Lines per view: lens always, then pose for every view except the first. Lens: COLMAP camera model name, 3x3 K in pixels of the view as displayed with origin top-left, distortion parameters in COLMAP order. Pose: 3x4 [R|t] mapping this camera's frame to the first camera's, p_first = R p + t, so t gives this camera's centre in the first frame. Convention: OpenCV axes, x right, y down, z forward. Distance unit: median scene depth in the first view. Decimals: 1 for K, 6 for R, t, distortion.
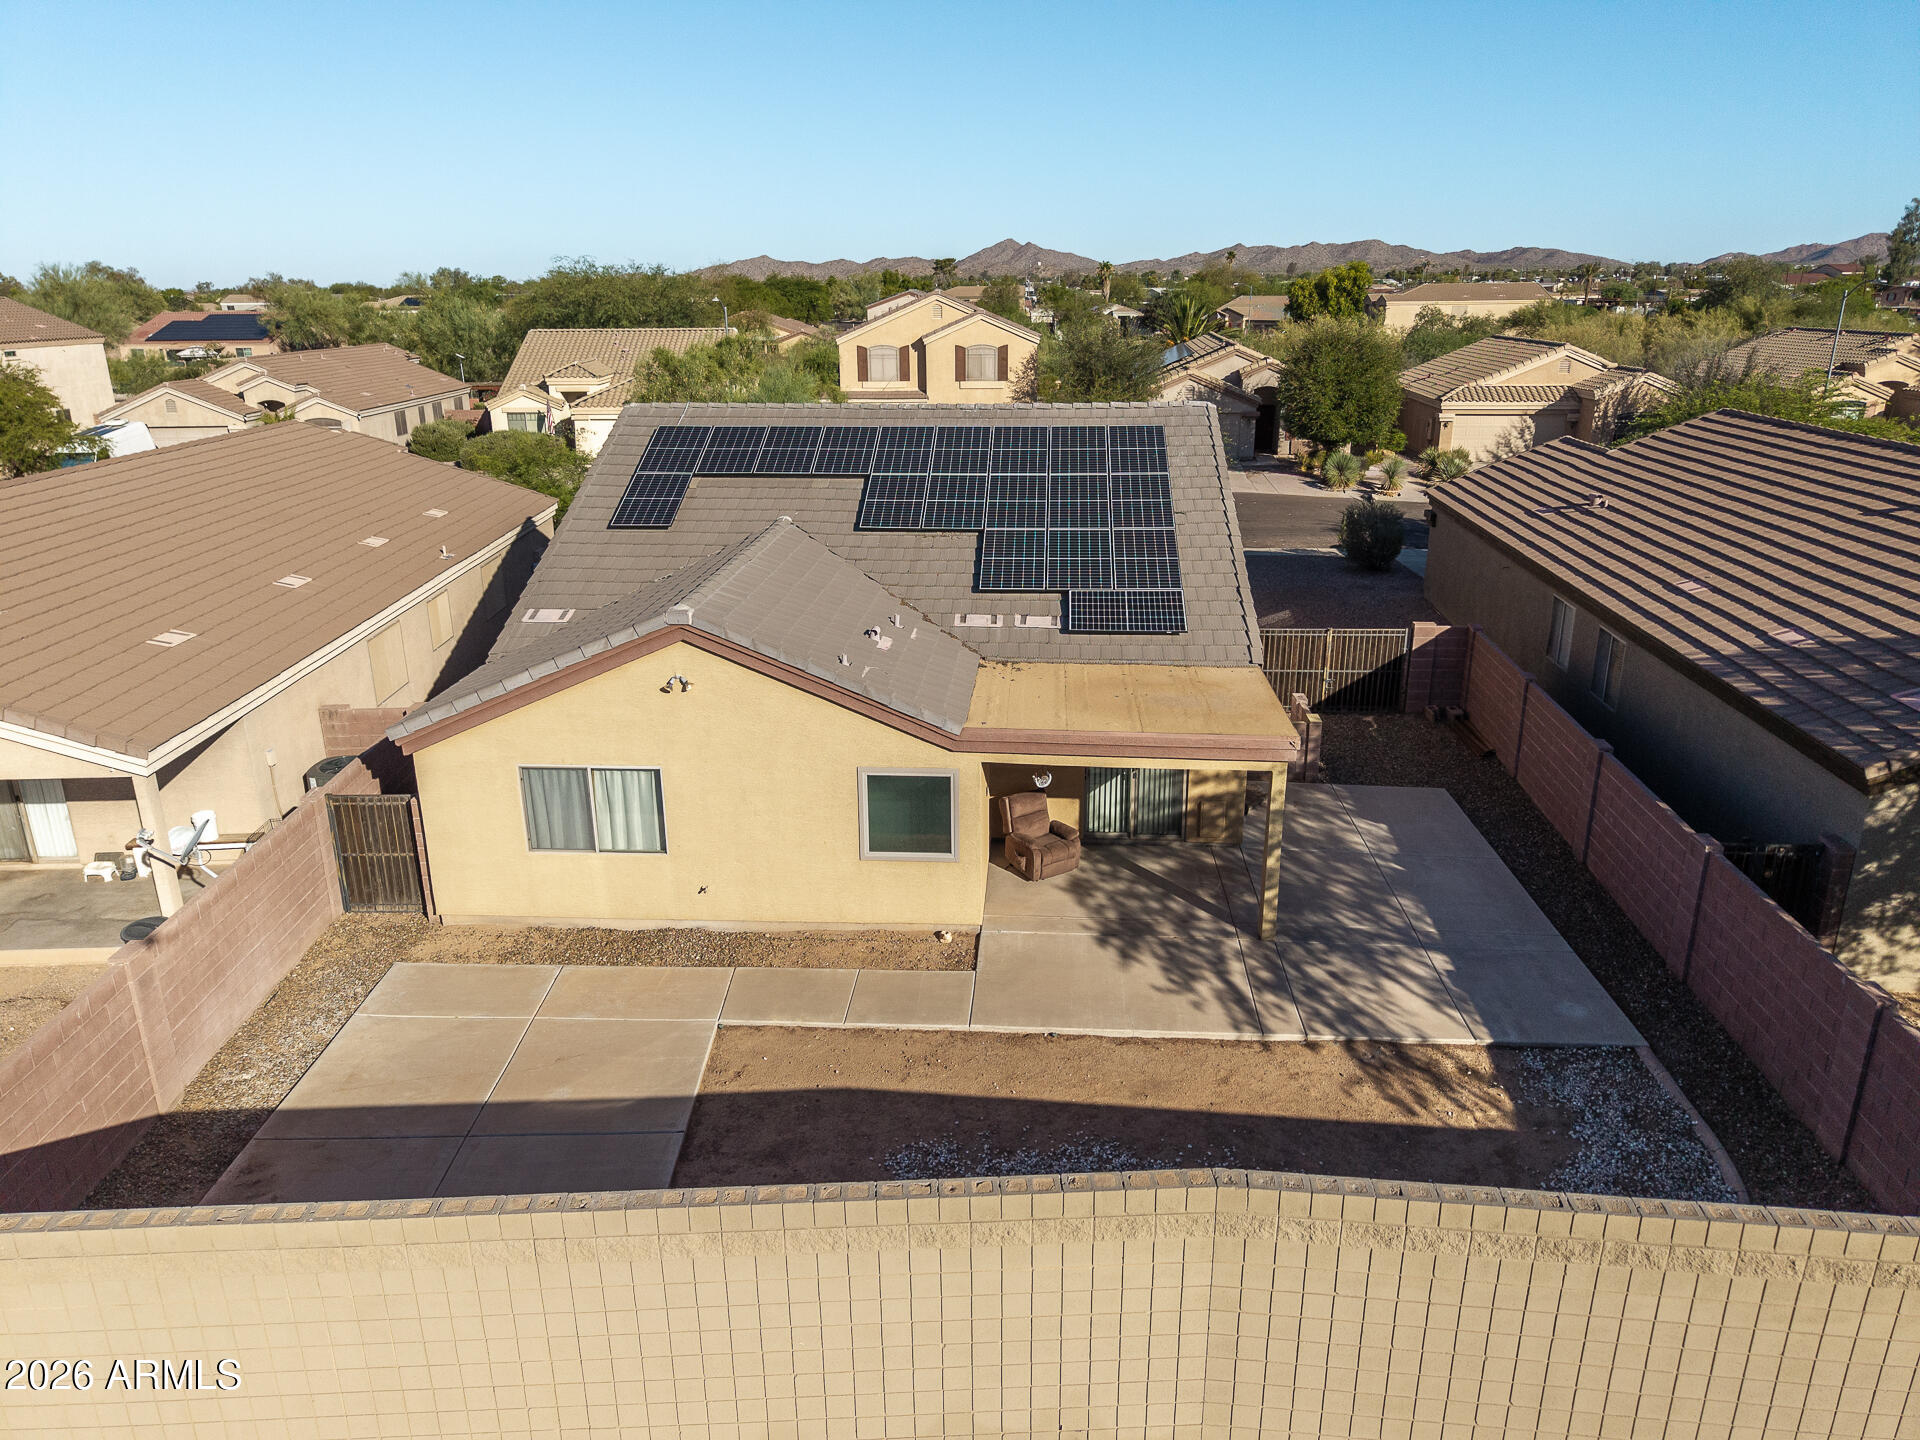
lens RADIAL K [[1284.0, 0, 959.9], [0, 1284.0, 696.5], [0, 0, 1]] dist [0.031188, -0.032450]
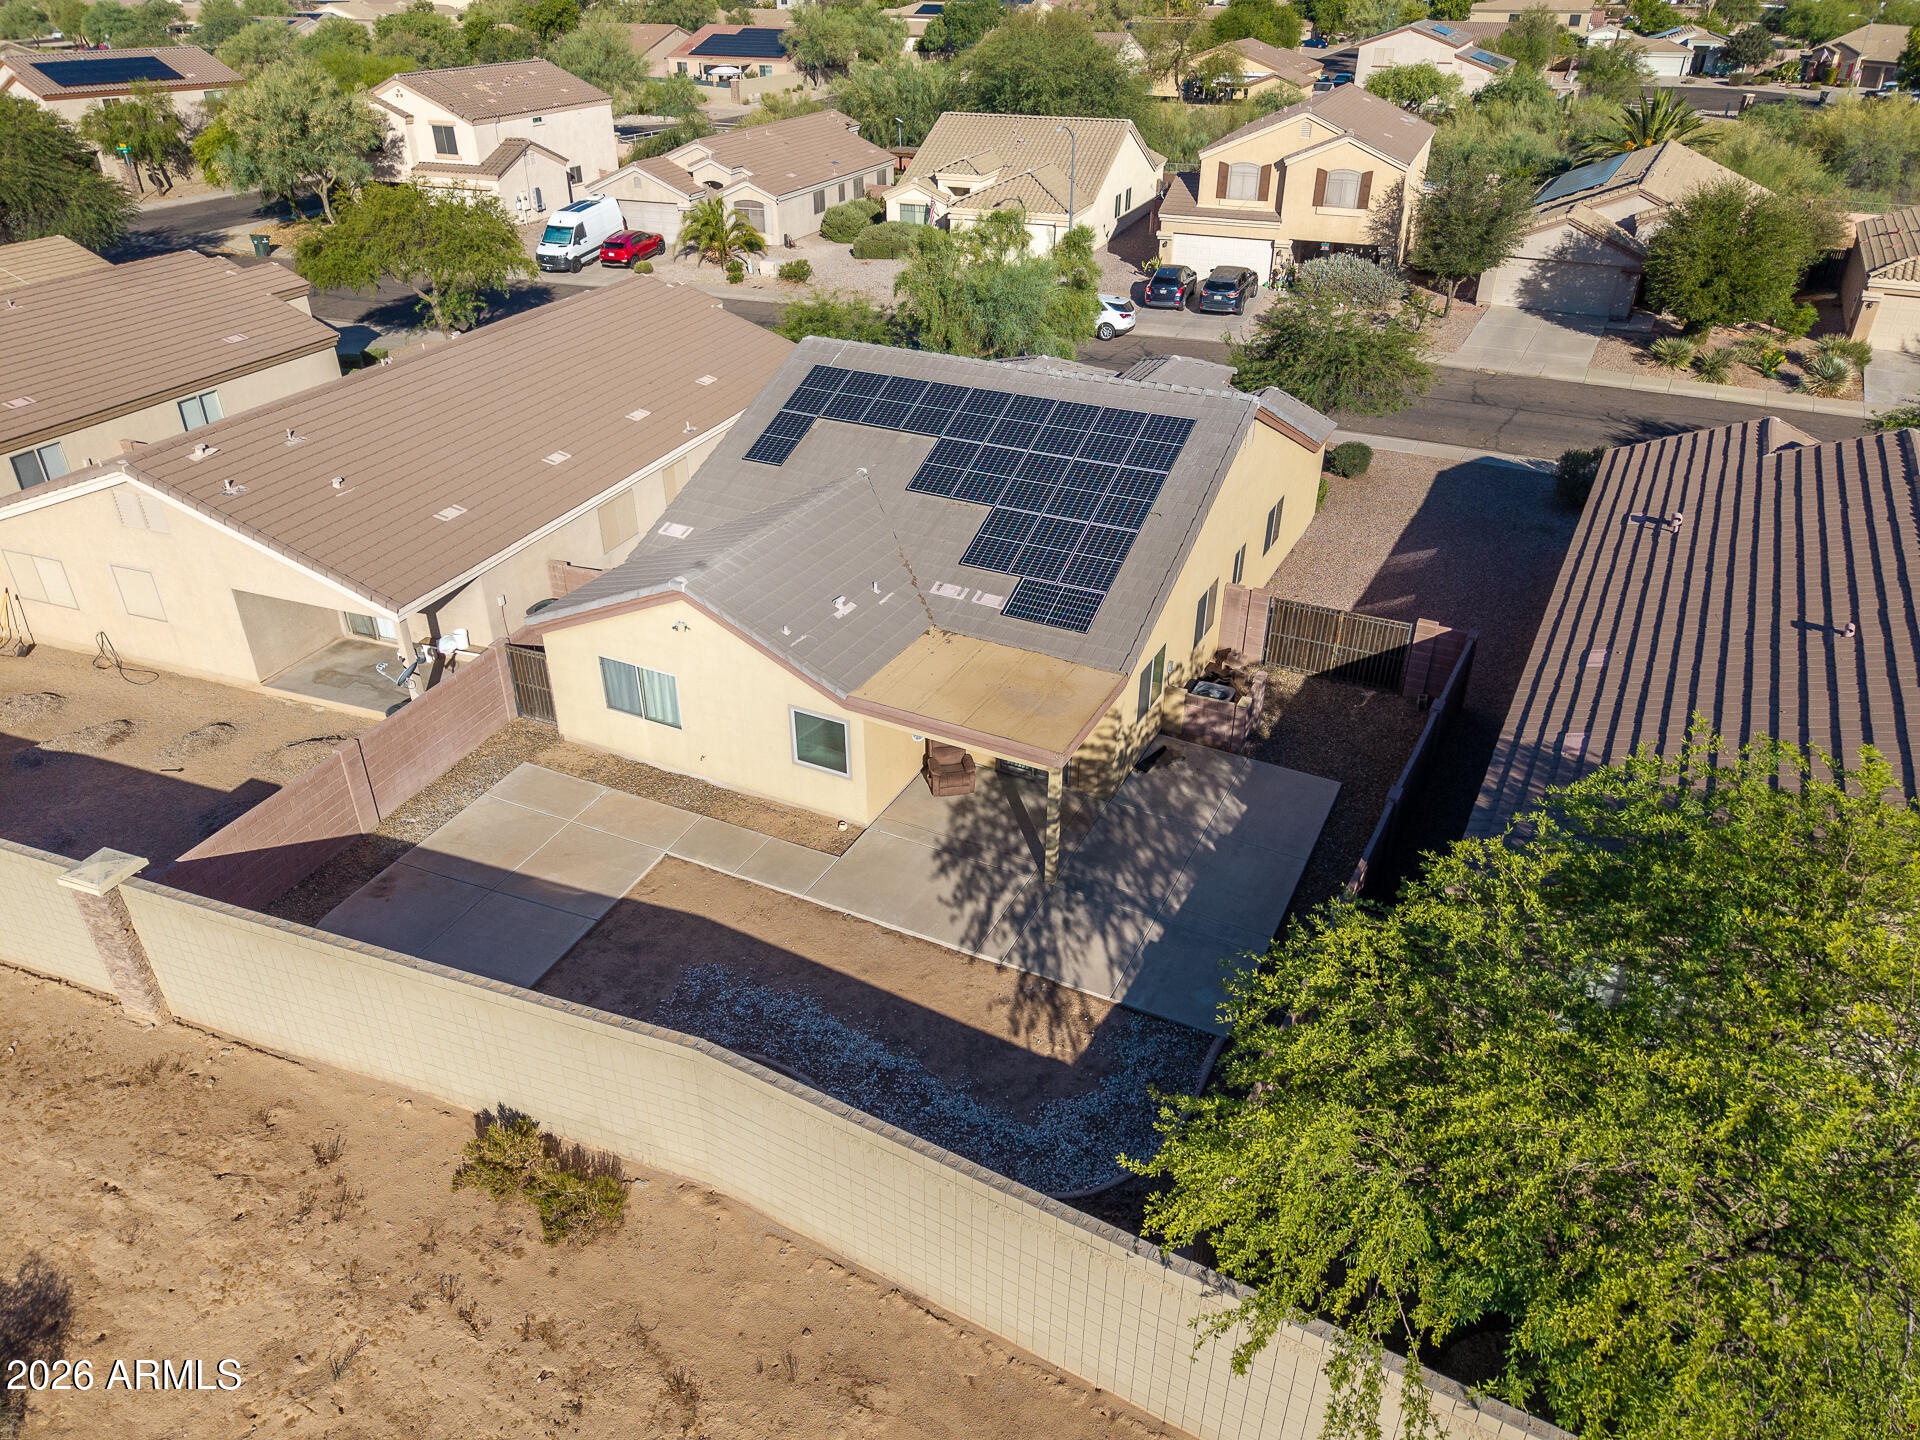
lens RADIAL K [[1283.4, 0, 965.7], [0, 1283.4, 698.7], [0, 0, 1]] dist [0.035417, -0.023640]
pose [[0.923395, 0.201512, -0.326704, 0.507339], [-0.126568, 0.963360, 0.236472, -0.279235], [0.362385, -0.177006, 0.915066, -0.218318]]
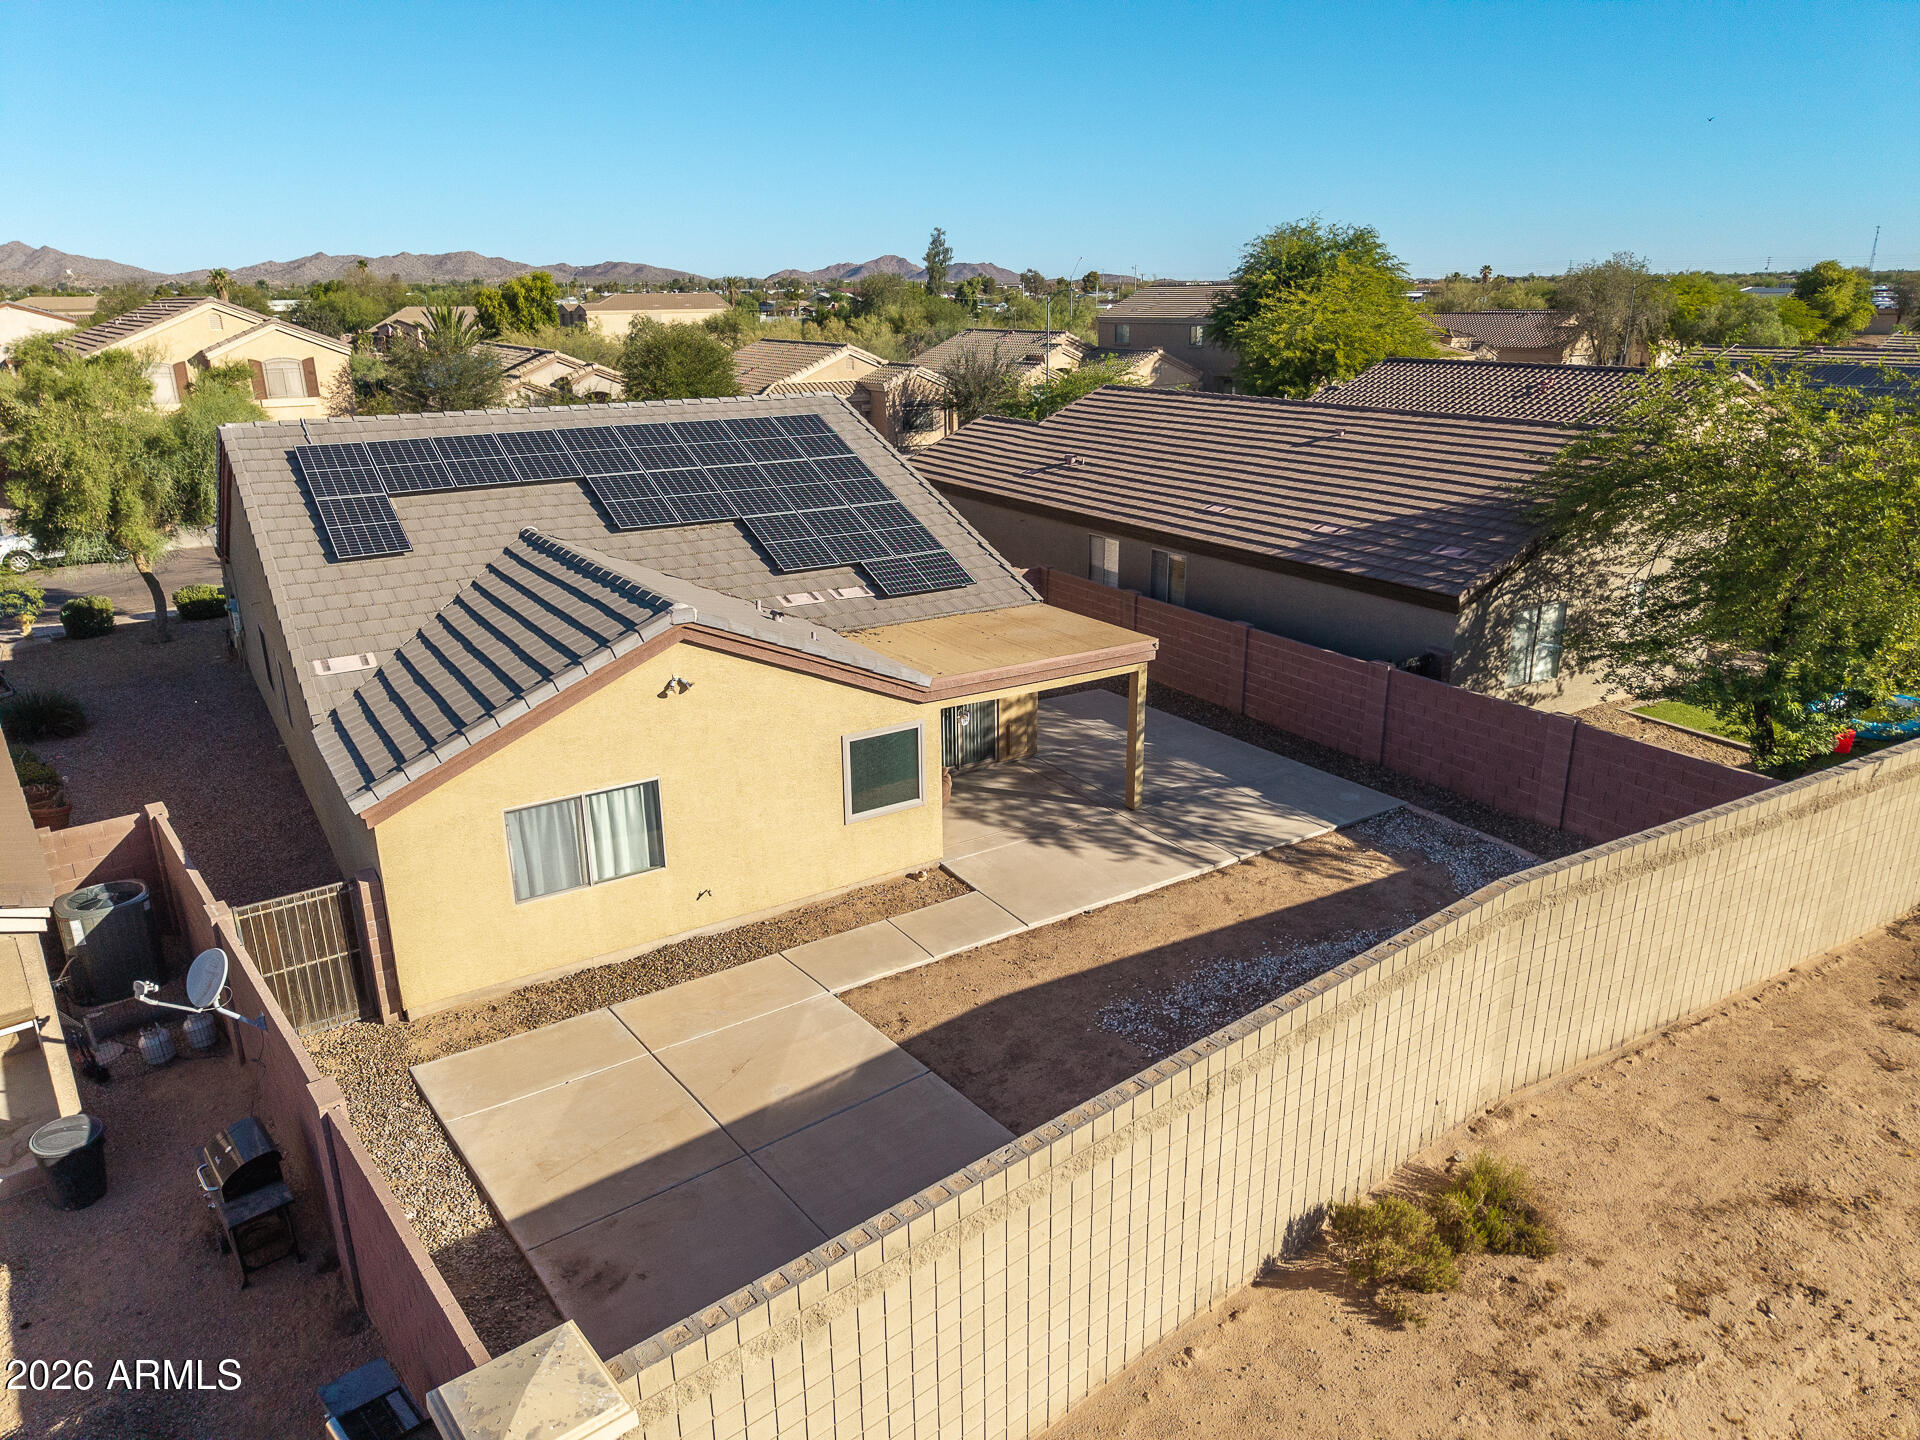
lens RADIAL K [[1284.0, 0, 959.9], [0, 1284.0, 696.5], [0, 0, 1]] dist [0.031188, -0.032450]
pose [[0.801851, -0.178920, 0.570107, -0.527474], [0.183784, 0.981714, 0.049607, -0.009814], [-0.568558, 0.064999, 0.820071, 0.067657]]
